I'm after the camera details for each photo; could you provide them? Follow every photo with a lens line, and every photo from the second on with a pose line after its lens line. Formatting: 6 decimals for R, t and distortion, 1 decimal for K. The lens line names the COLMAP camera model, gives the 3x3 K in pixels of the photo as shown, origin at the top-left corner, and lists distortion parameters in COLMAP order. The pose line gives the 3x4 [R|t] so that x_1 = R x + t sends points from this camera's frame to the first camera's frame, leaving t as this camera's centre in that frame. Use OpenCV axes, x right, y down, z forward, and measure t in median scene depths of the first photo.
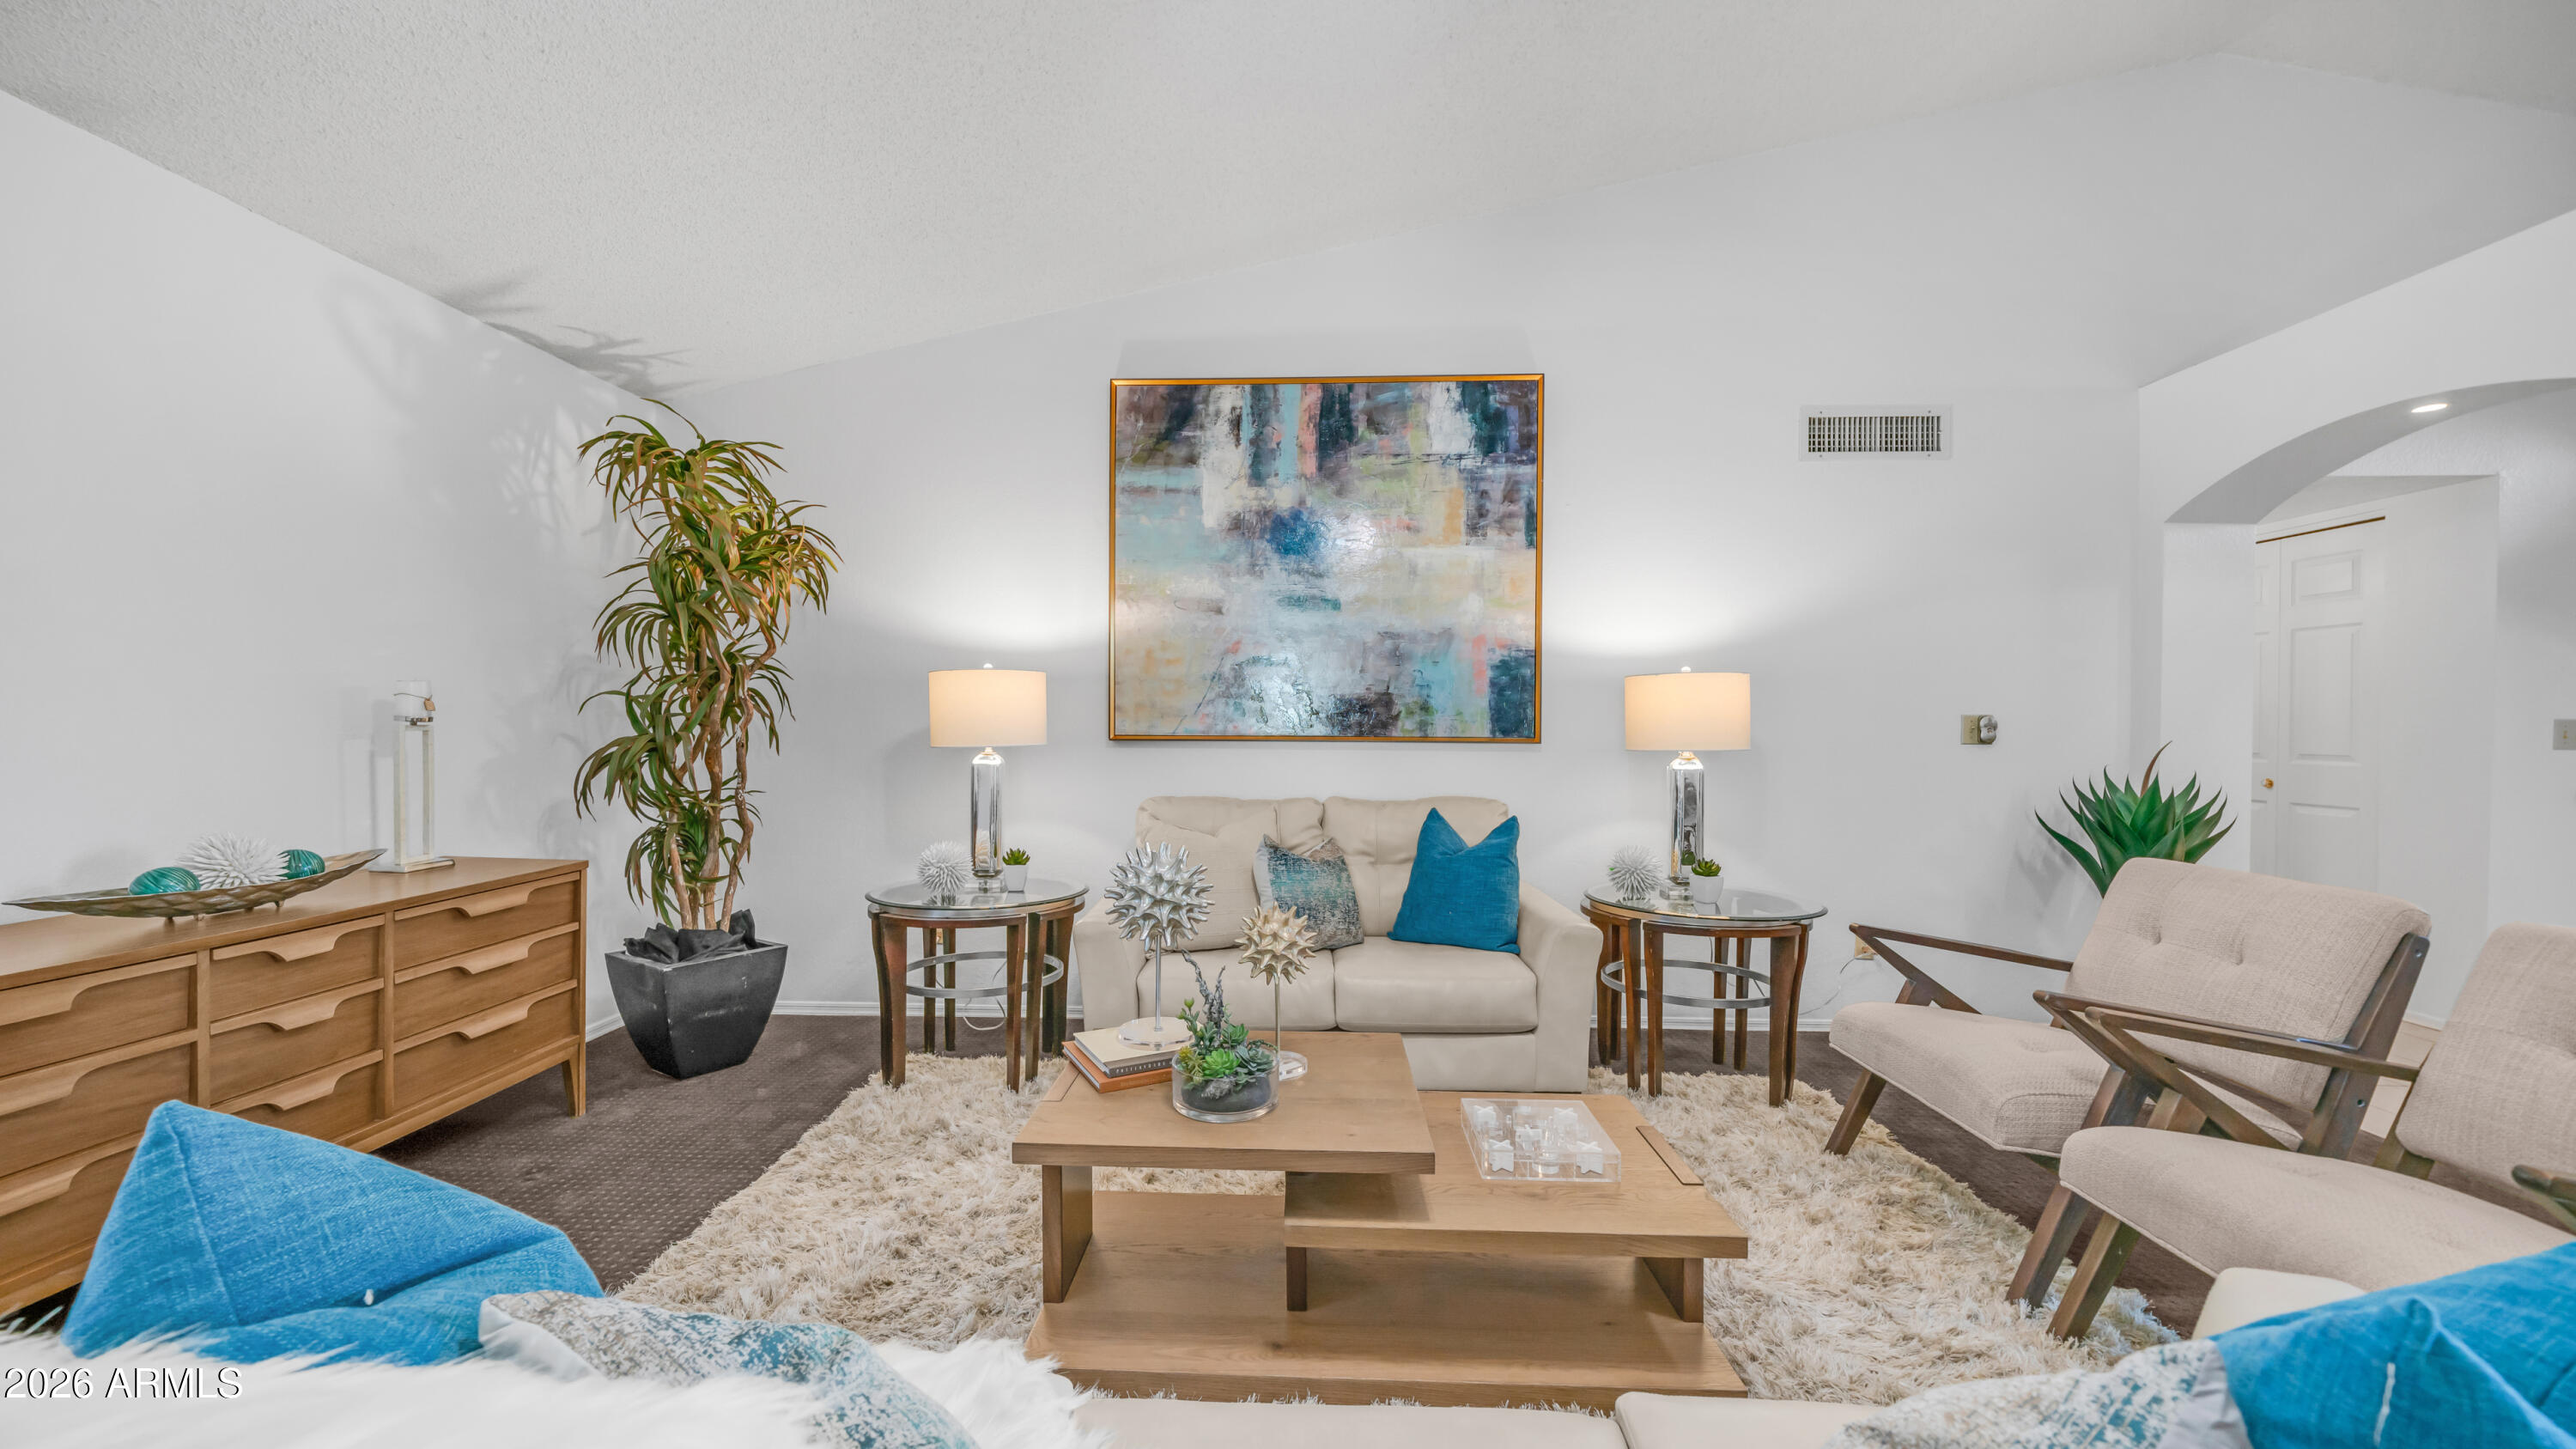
lens RADIAL K [[999.6, 0, 1272.4], [0, 999.6, 740.8], [0, 0, 1]] dist [-0.002773, 0.000084]
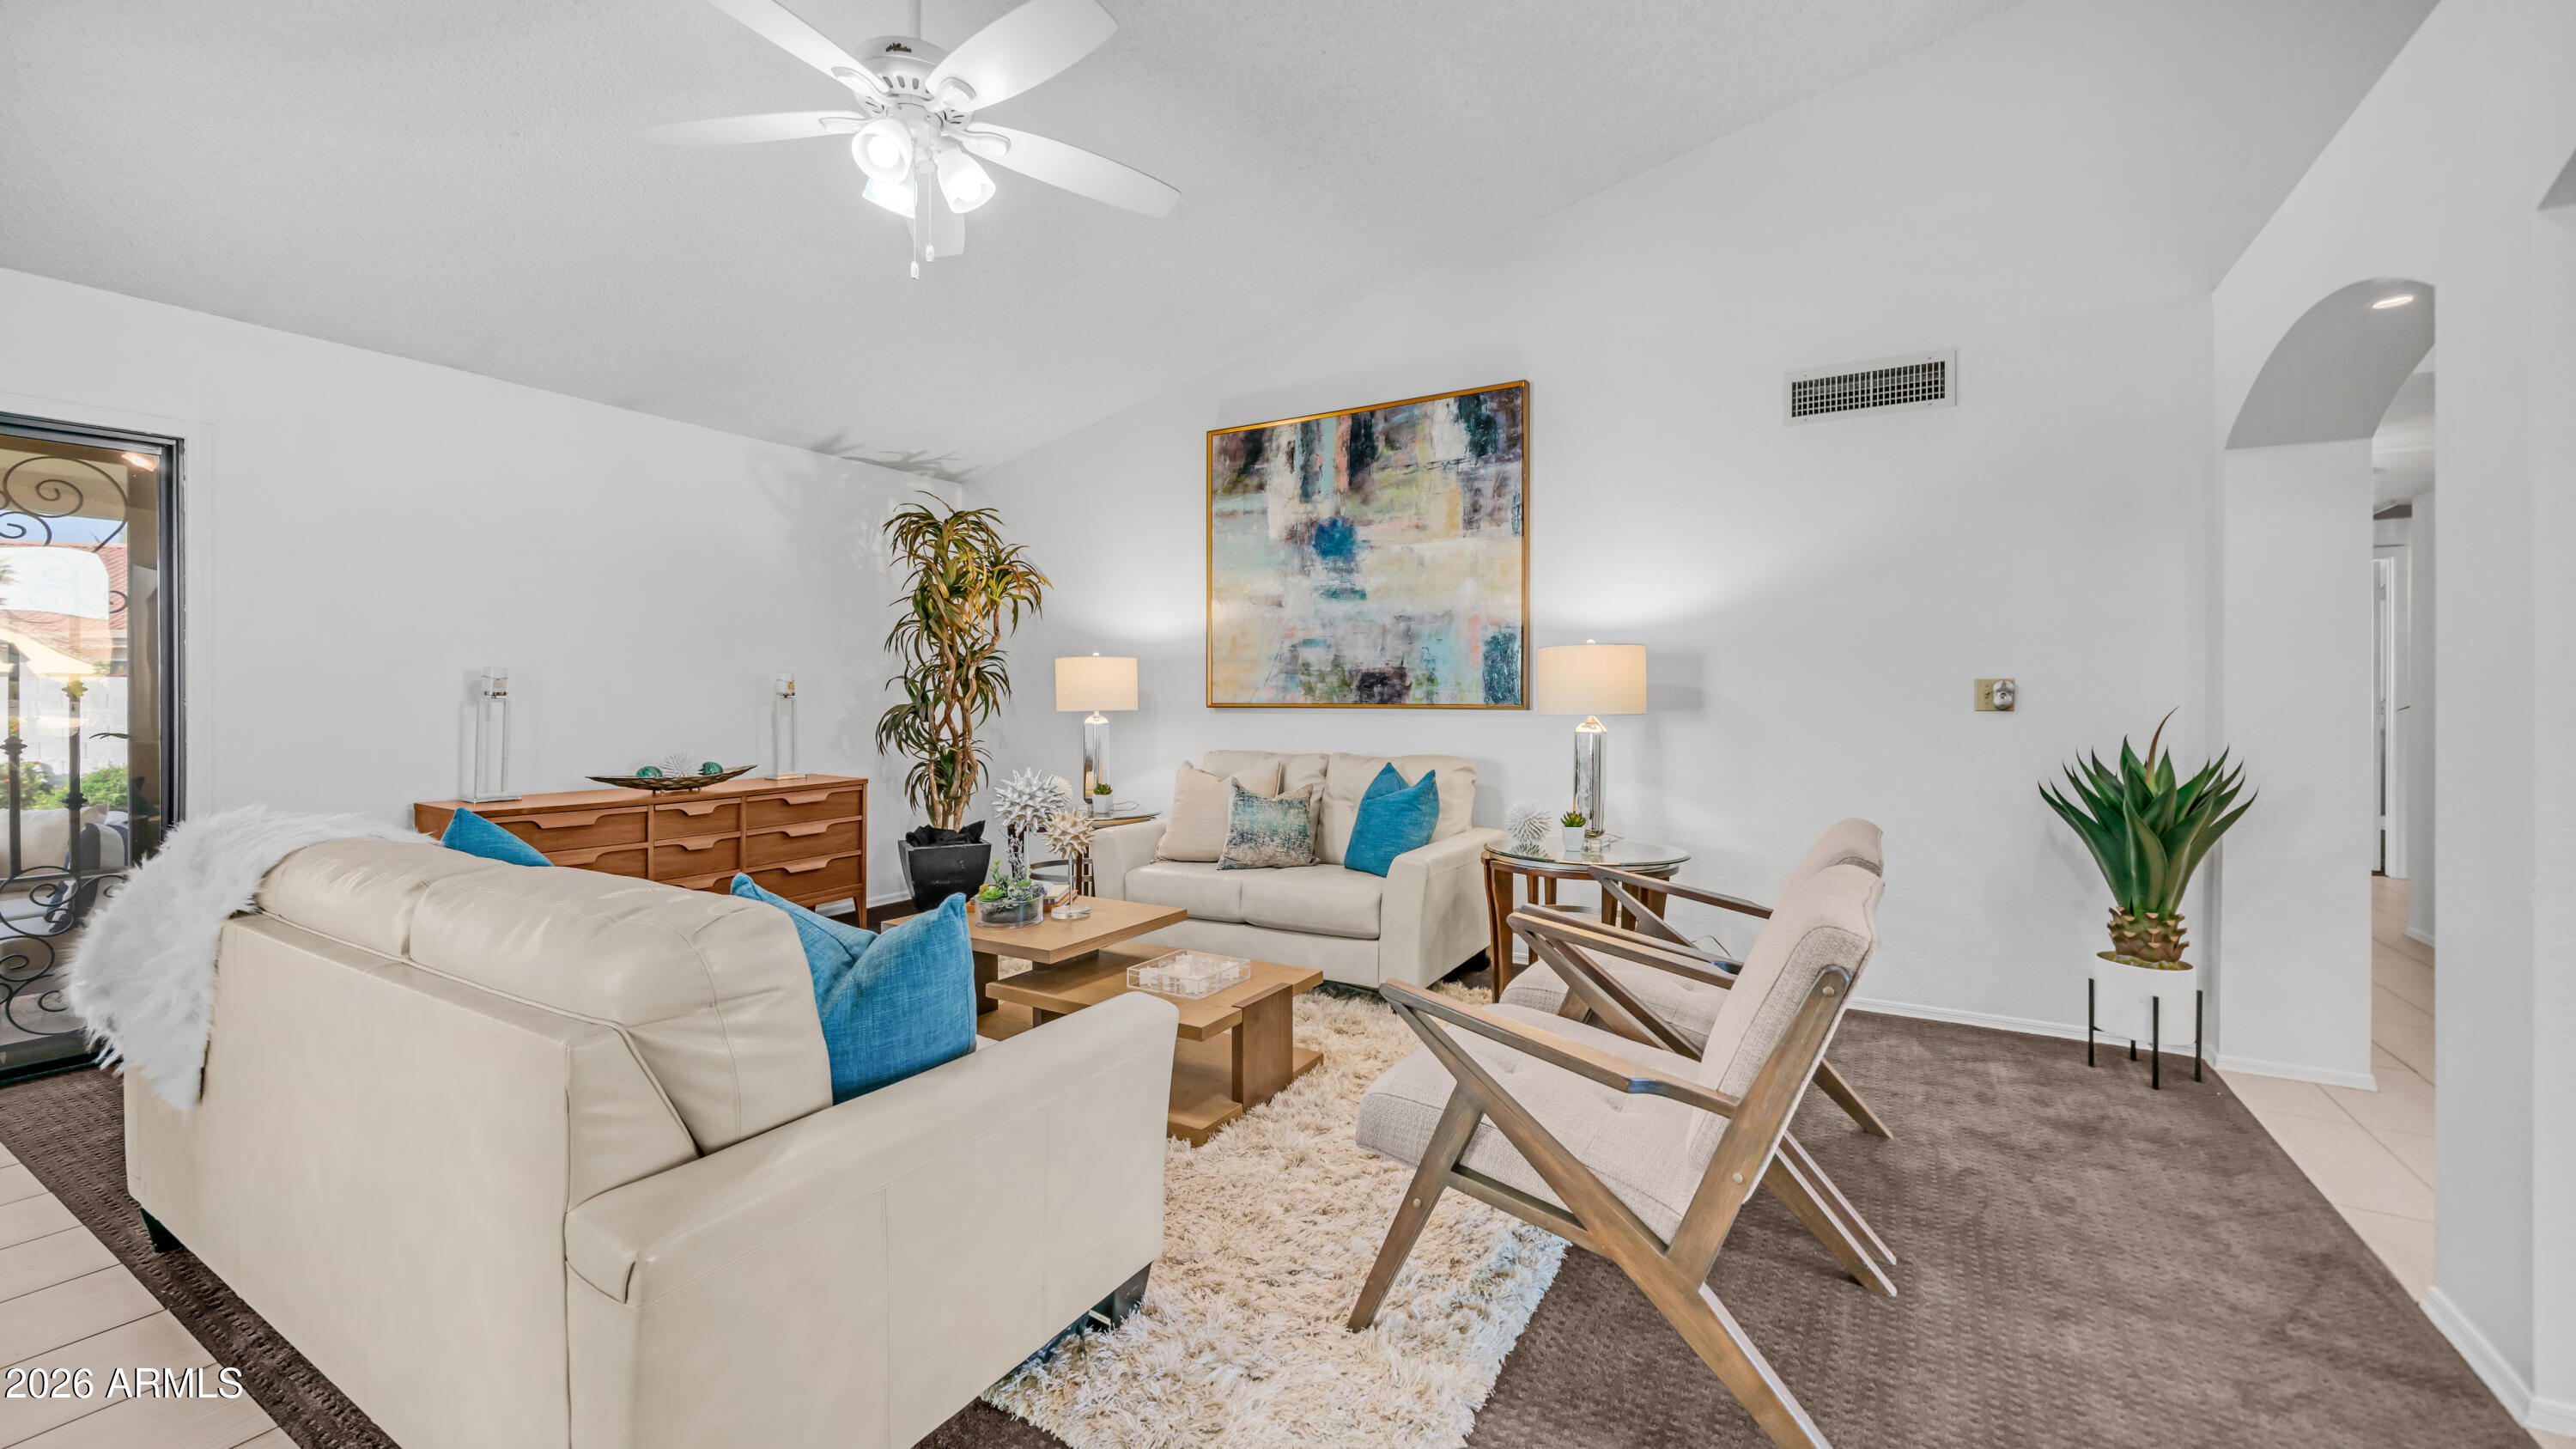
lens RADIAL K [[999.6, 0, 1259.5], [0, 999.6, 710.5], [0, 0, 1]] dist [-0.002773, 0.000084]
pose [[0.882089, 0.001084, -0.471081, 0.533022], [-0.003416, 0.999986, -0.004095, 0.008988], [0.471070, 0.005222, 0.882081, -0.125149]]
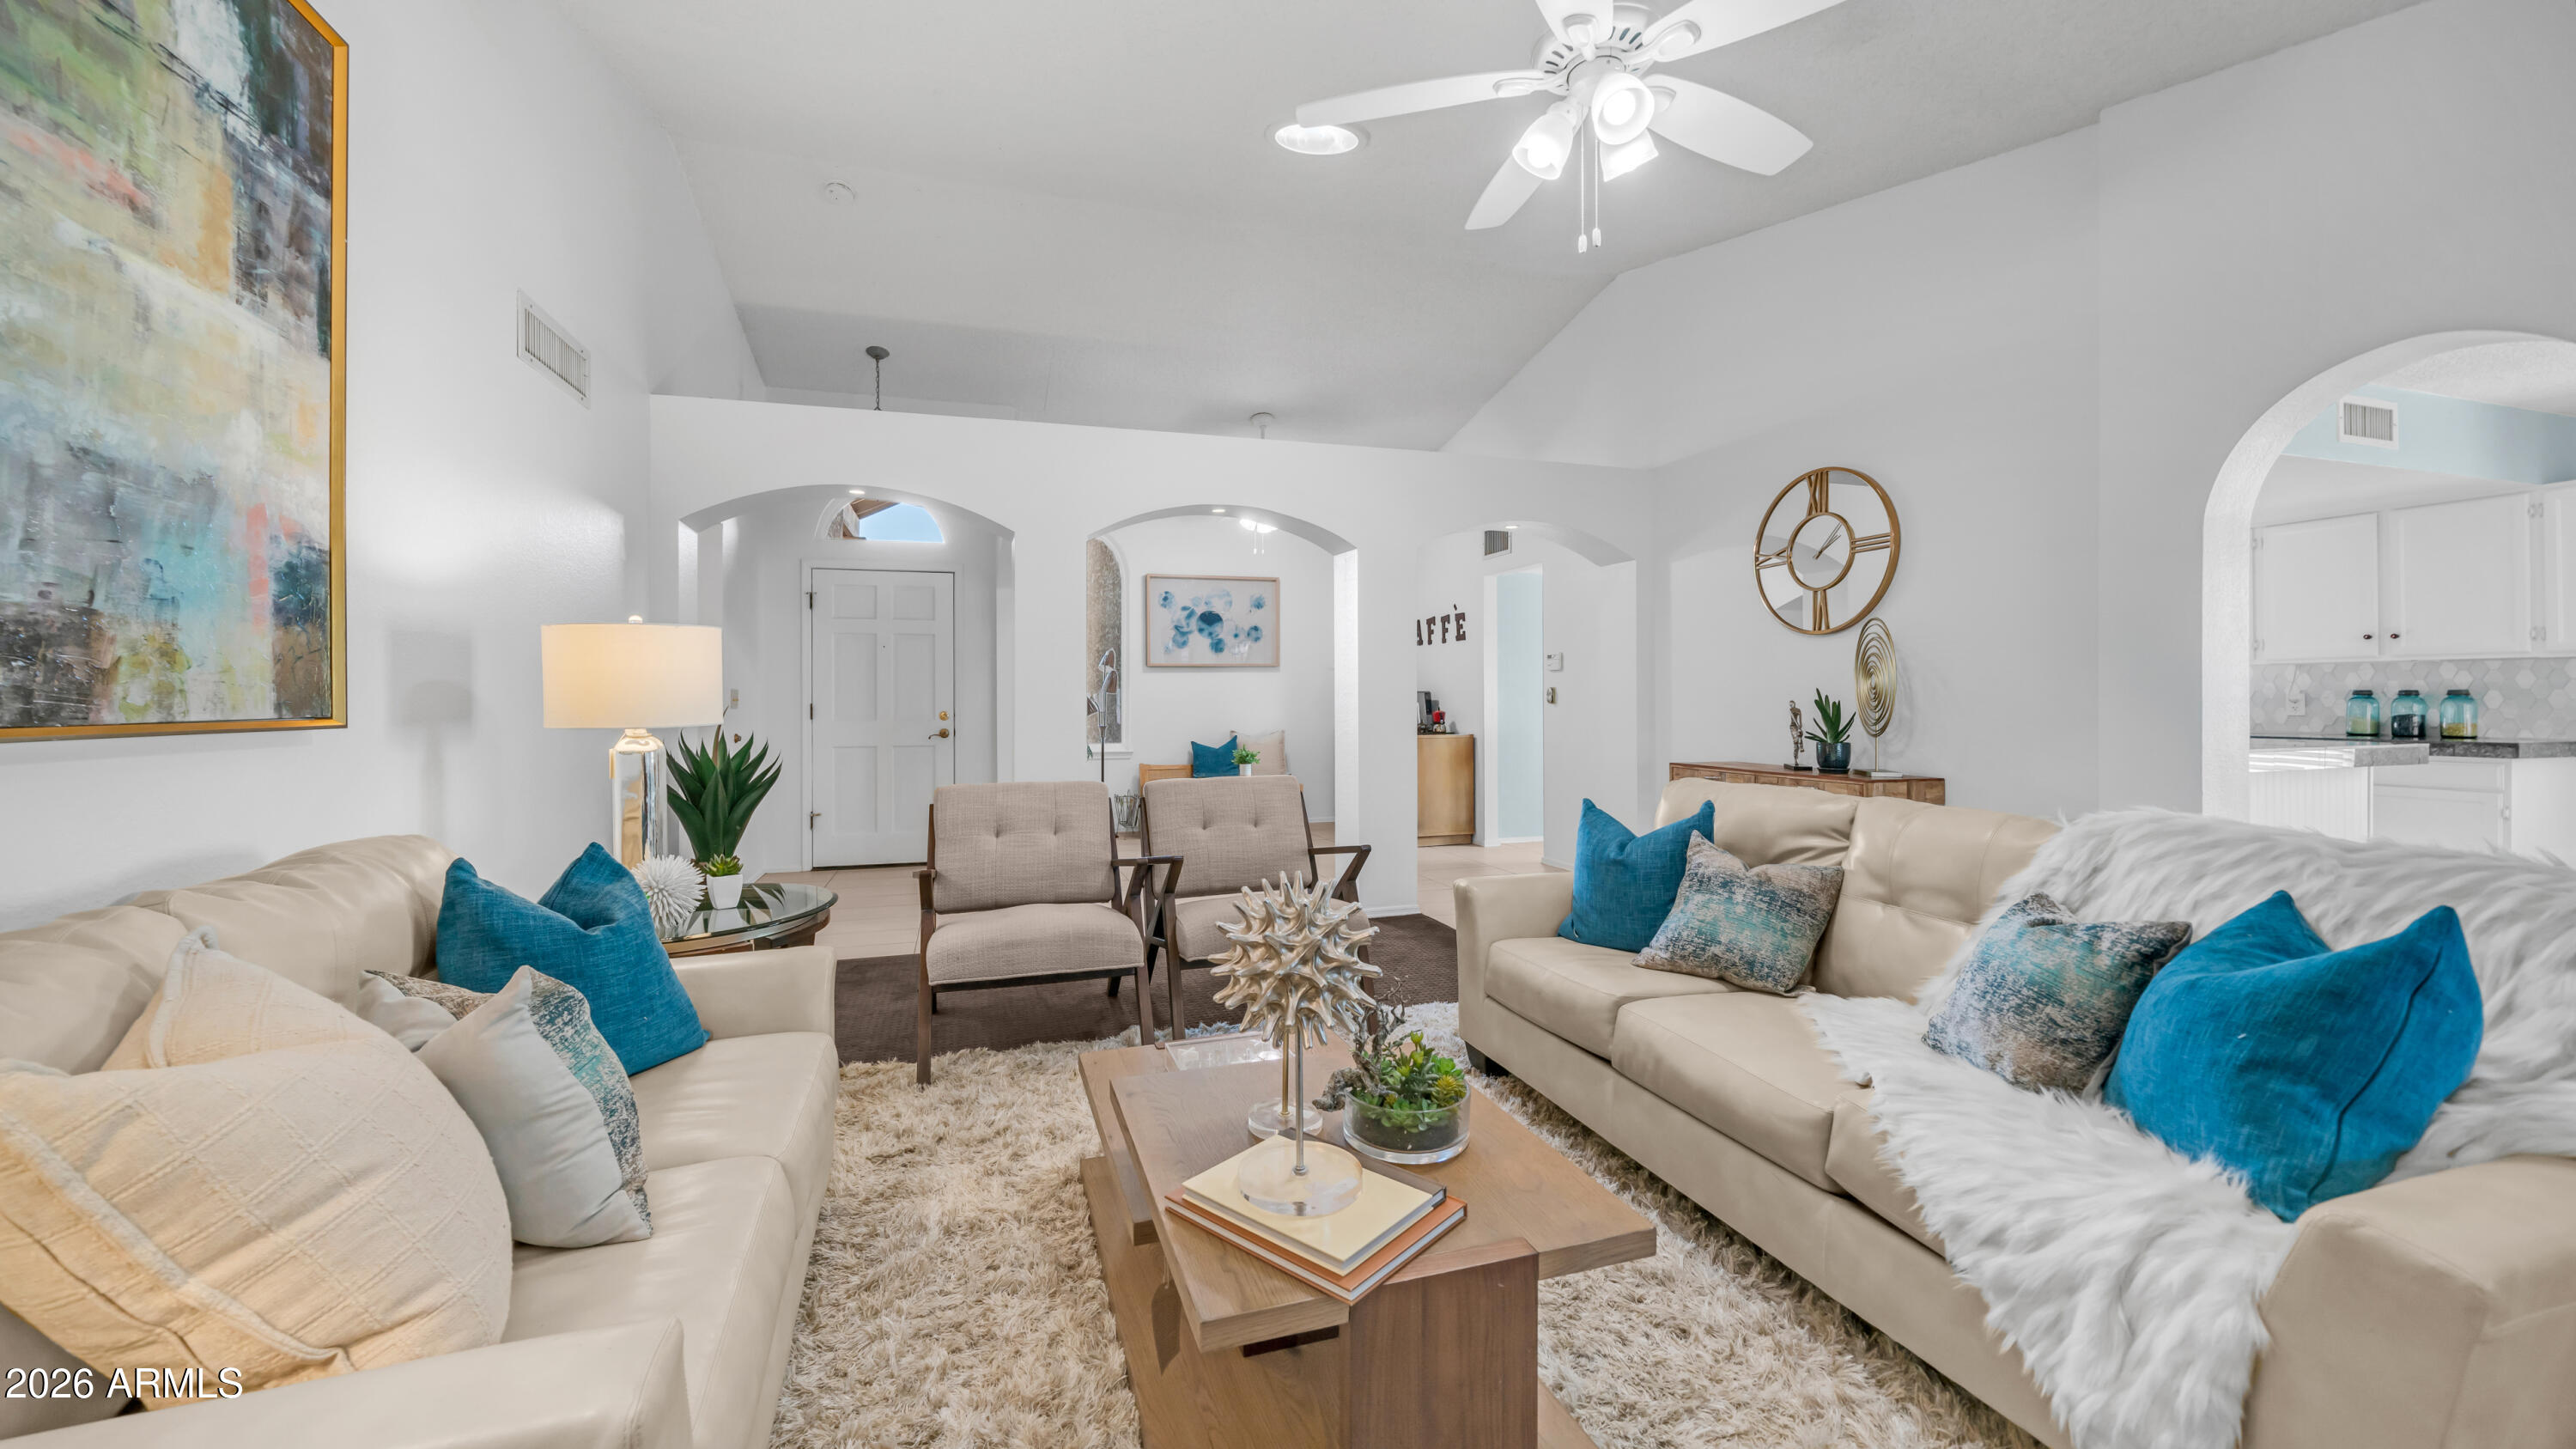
lens RADIAL K [[999.6, 0, 1286.7], [0, 999.6, 697.1], [0, 0, 1]] dist [-0.002773, 0.000084]
pose [[-0.351874, -0.001013, 0.936047, -0.408981], [0.022904, 0.999691, 0.009692, -0.007791], [-0.935767, 0.024850, -0.351742, 0.718524]]
